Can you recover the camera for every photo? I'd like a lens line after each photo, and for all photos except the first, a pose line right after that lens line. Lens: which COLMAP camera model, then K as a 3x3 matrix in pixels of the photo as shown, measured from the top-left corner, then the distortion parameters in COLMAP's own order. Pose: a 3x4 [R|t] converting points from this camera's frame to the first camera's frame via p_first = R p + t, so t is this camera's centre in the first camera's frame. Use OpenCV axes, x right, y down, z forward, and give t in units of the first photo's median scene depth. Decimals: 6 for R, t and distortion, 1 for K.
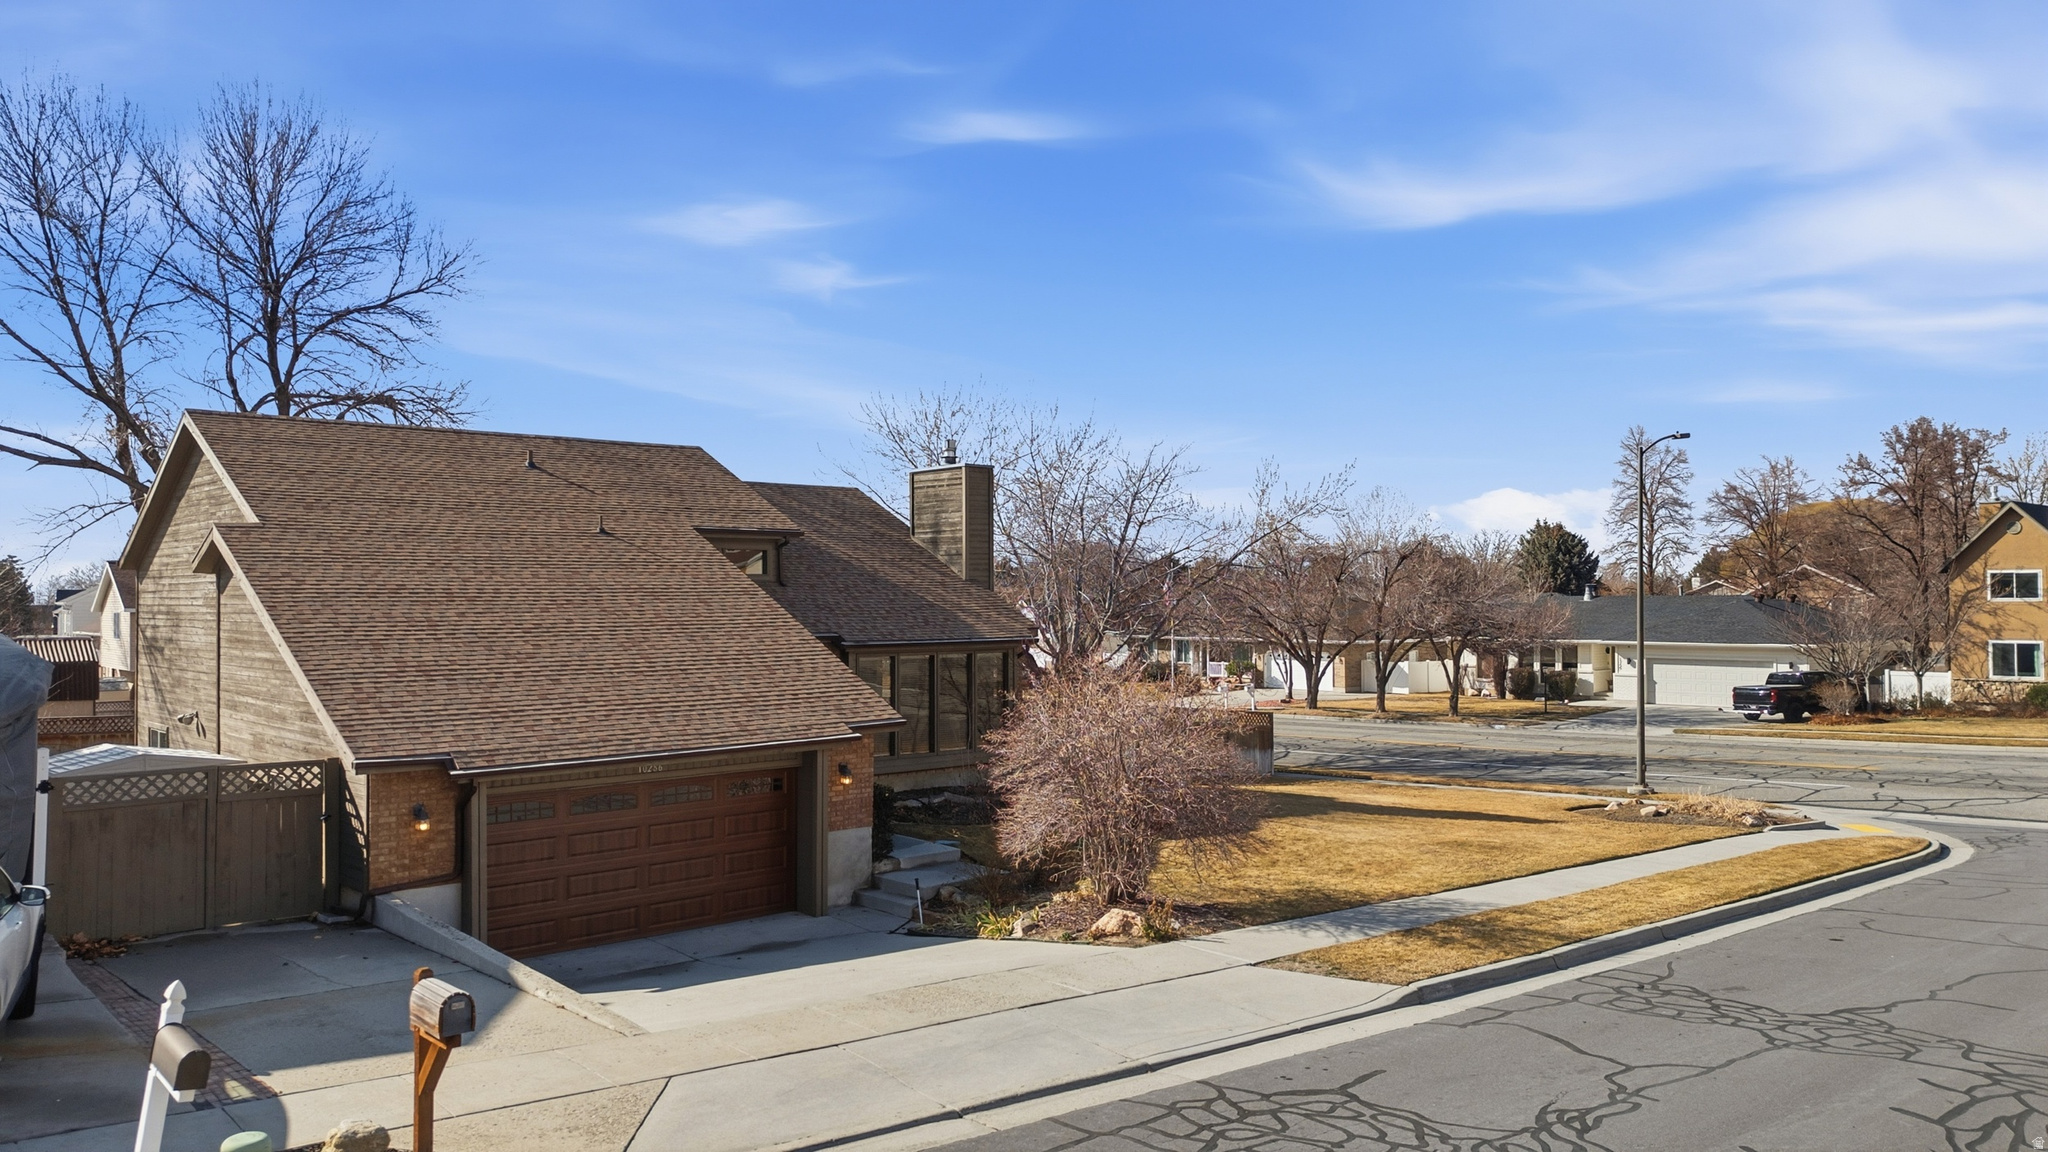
lens RADIAL K [[1495.6, 0, 1024.0], [0, 1495.6, 576.0], [0, 0, 1]] dist [0.084251, -0.074306]
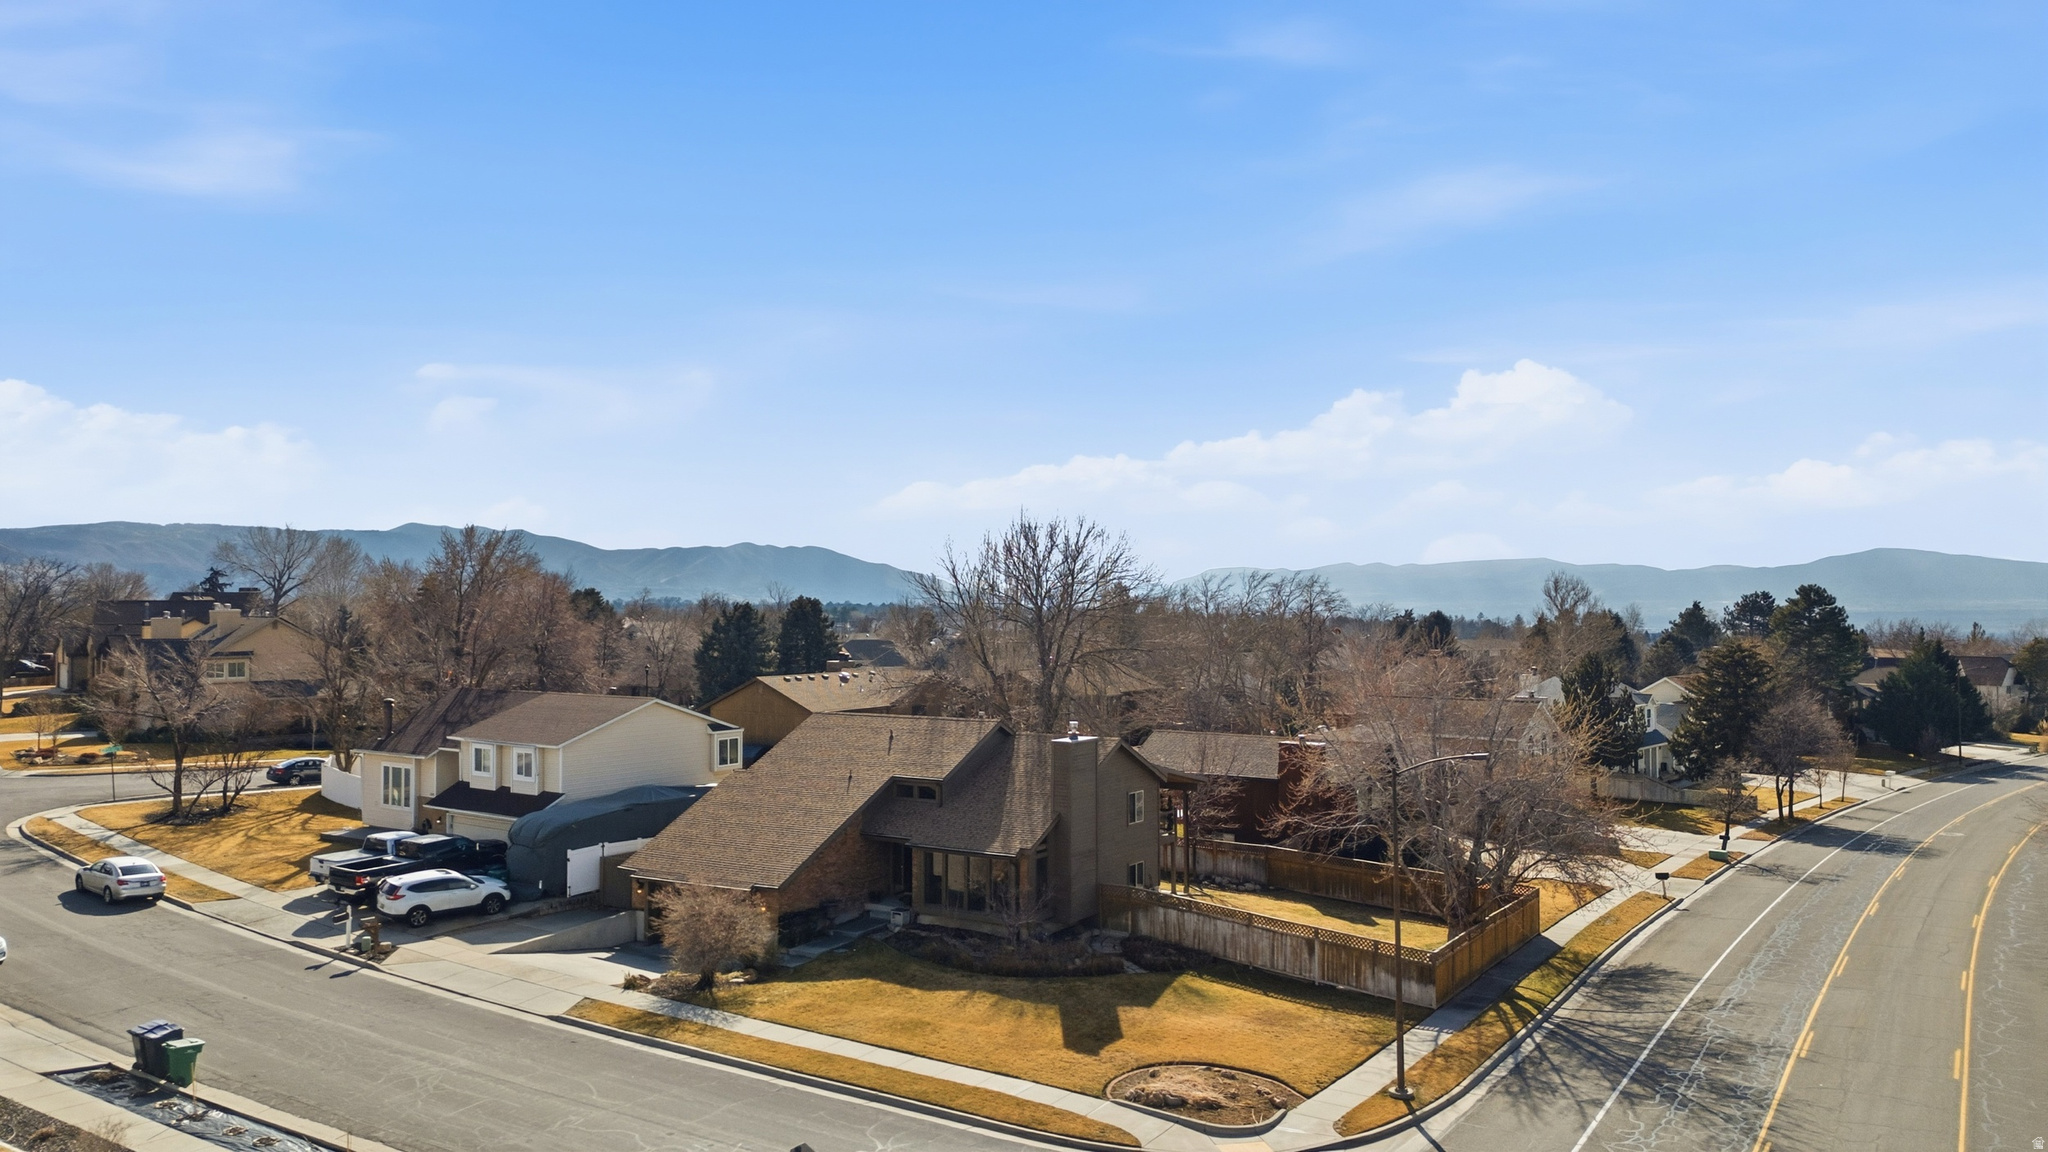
lens RADIAL K [[1515.0, 0, 1024.0], [0, 1515.0, 576.0], [0, 0, 1]] dist [0.082330, -0.074098]
pose [[0.257126, -0.010067, -0.966325, 2.262154], [0.017096, 0.999837, -0.005867, -0.357083], [0.966227, -0.015012, 0.257256, 0.781762]]
